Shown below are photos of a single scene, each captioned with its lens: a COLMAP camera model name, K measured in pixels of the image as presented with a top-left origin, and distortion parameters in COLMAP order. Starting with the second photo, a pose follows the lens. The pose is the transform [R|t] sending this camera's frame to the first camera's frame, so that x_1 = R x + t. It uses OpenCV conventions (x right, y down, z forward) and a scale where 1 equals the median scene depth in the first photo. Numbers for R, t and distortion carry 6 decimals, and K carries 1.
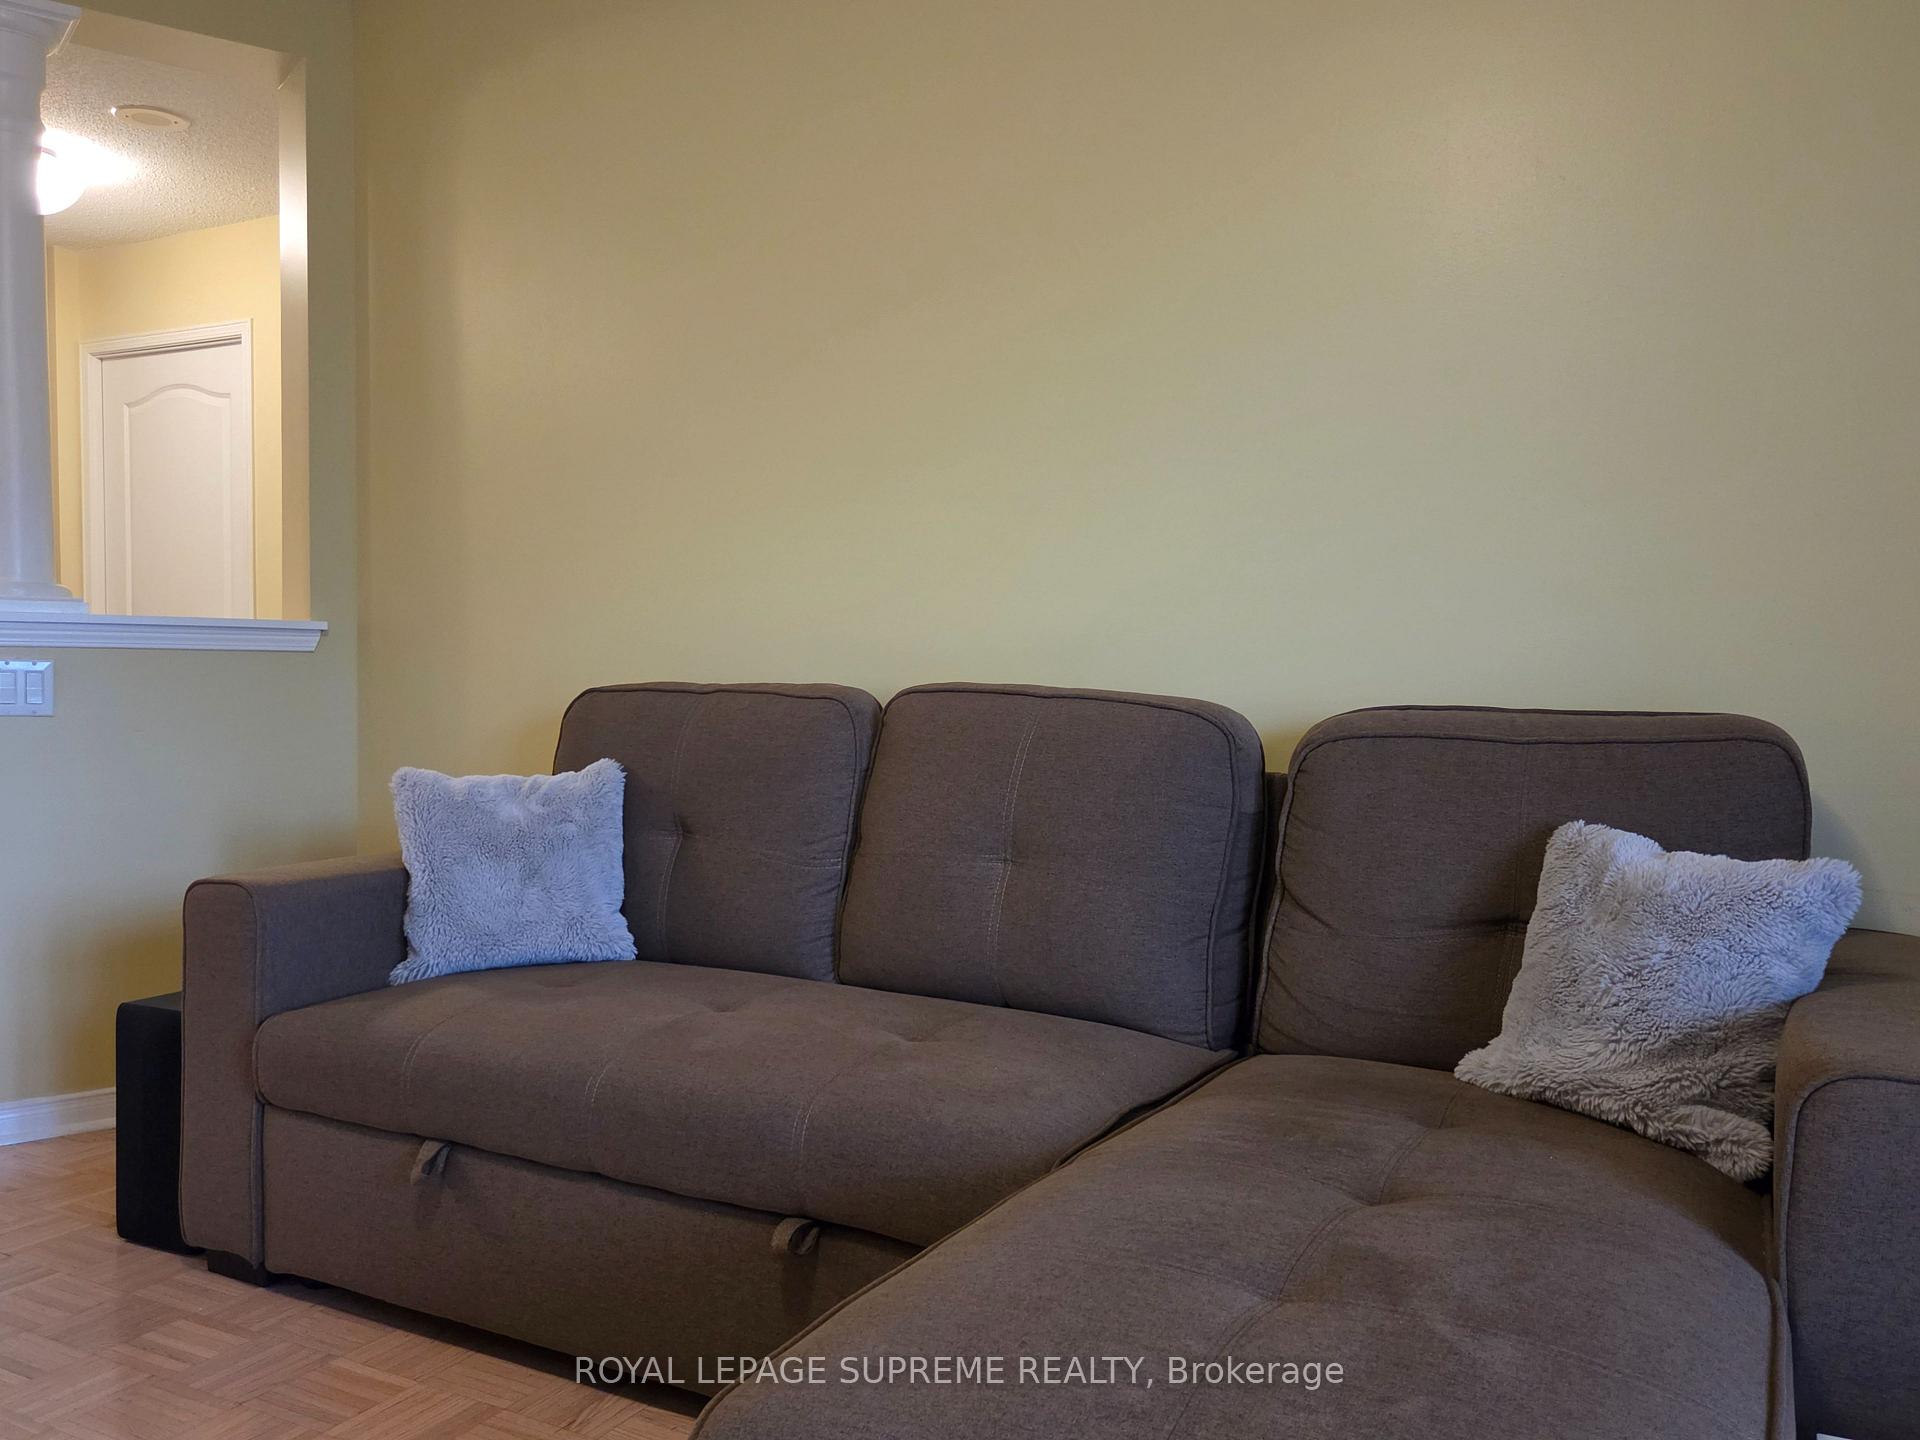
lens RADIAL K [[1506.3, 0, 960.0], [0, 1506.3, 720.0], [0, 0, 1]] dist [0.038471, 0.001066]
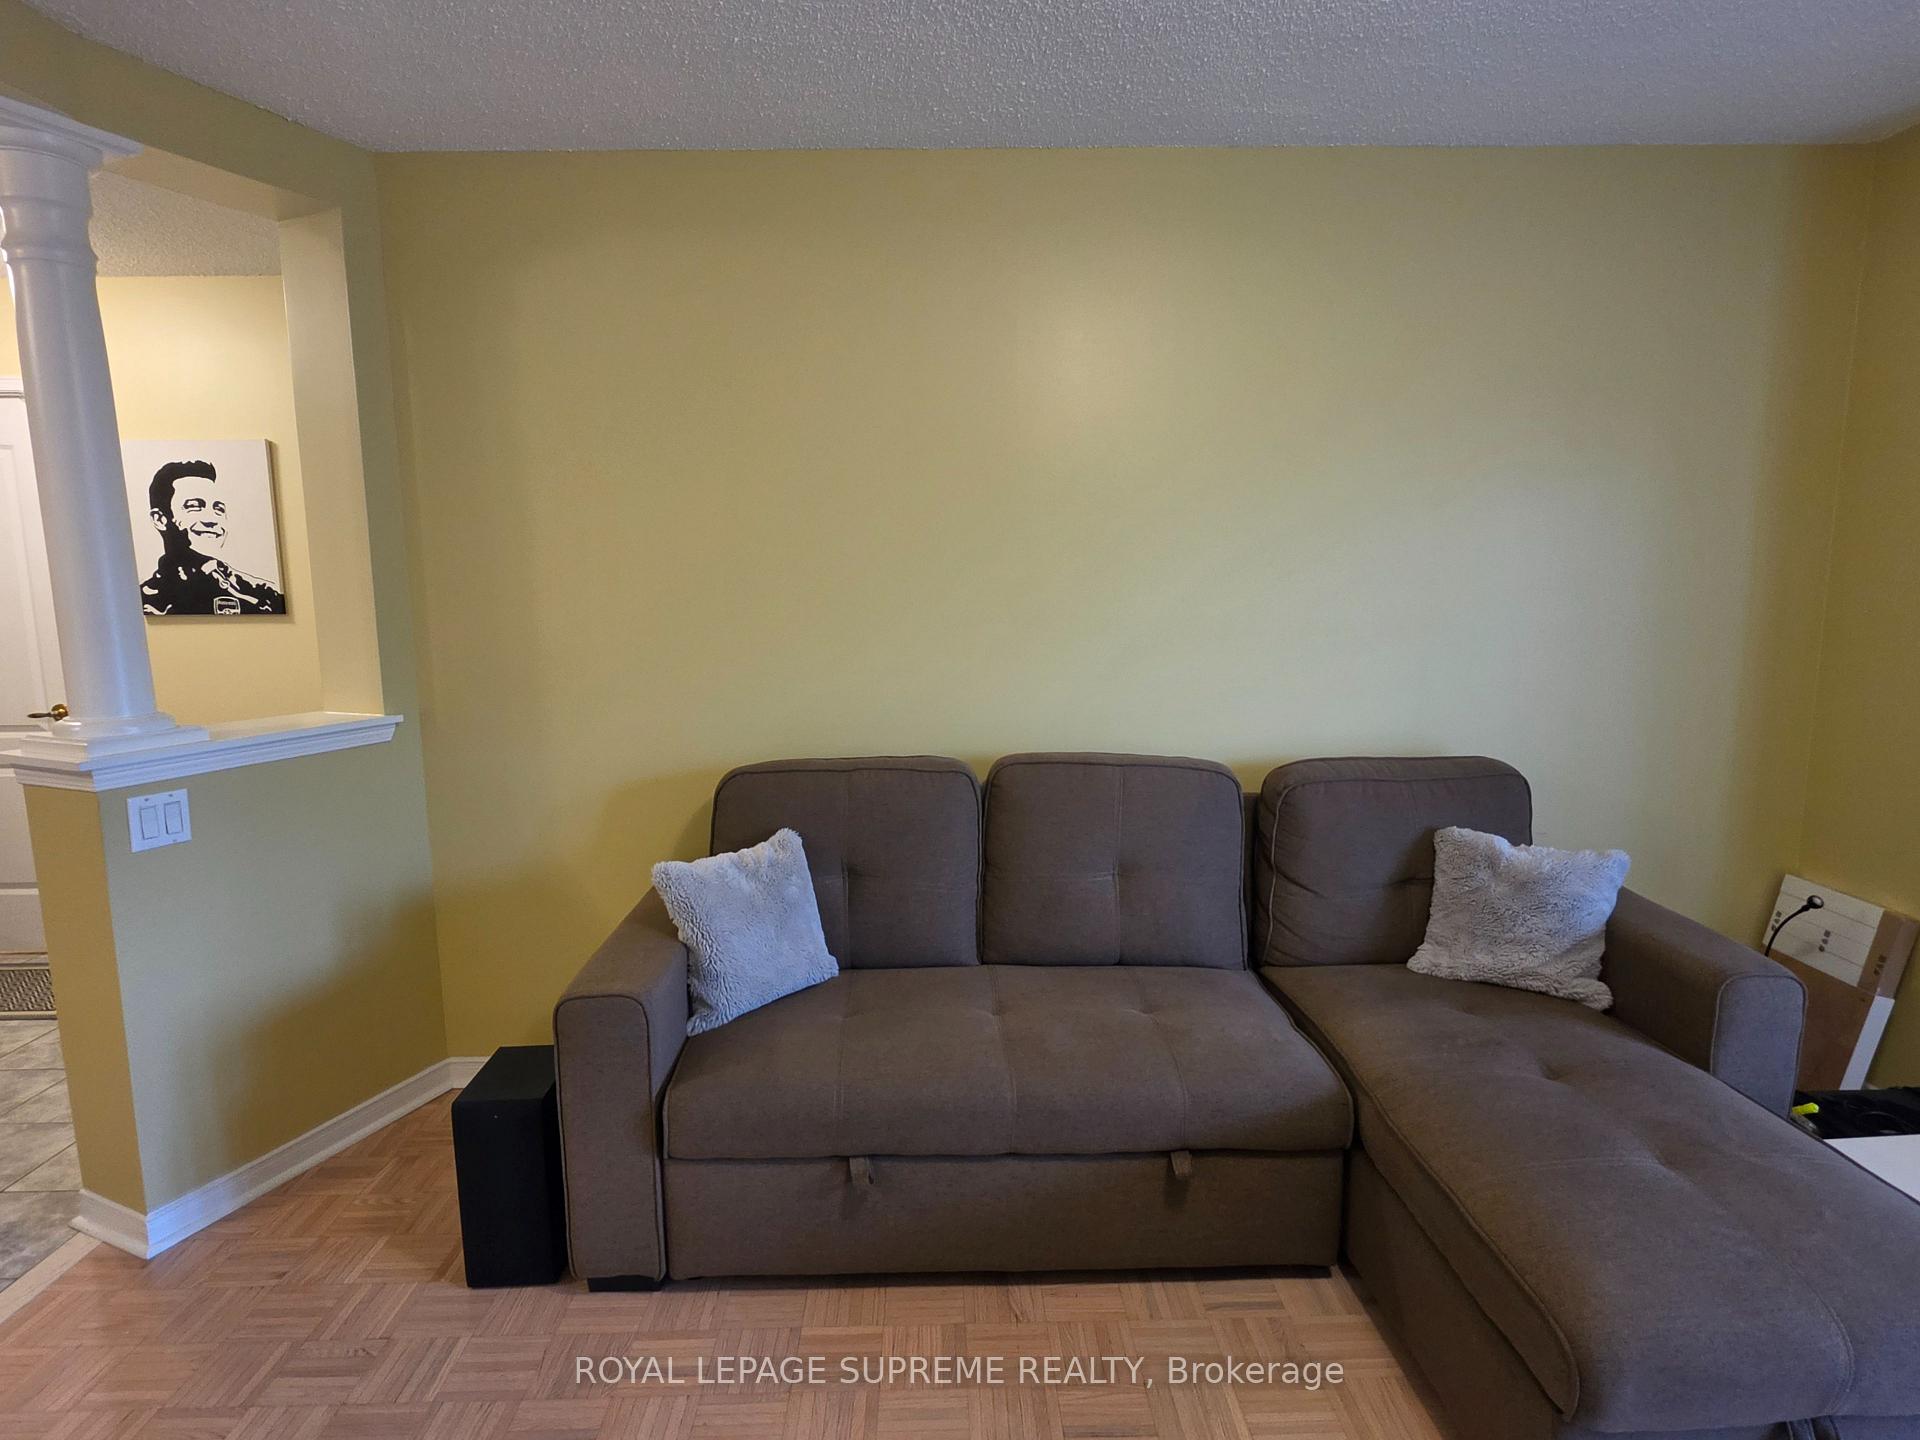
lens RADIAL K [[1012.7, 0, 960.0], [0, 1012.7, 720.0], [0, 0, 1]] dist [-0.002381, -0.000723]
pose [[0.871781, -0.087758, 0.481971, -0.644002], [0.036358, 0.992701, 0.114989, -0.206989], [-0.488544, -0.082722, 0.868609, 0.187733]]
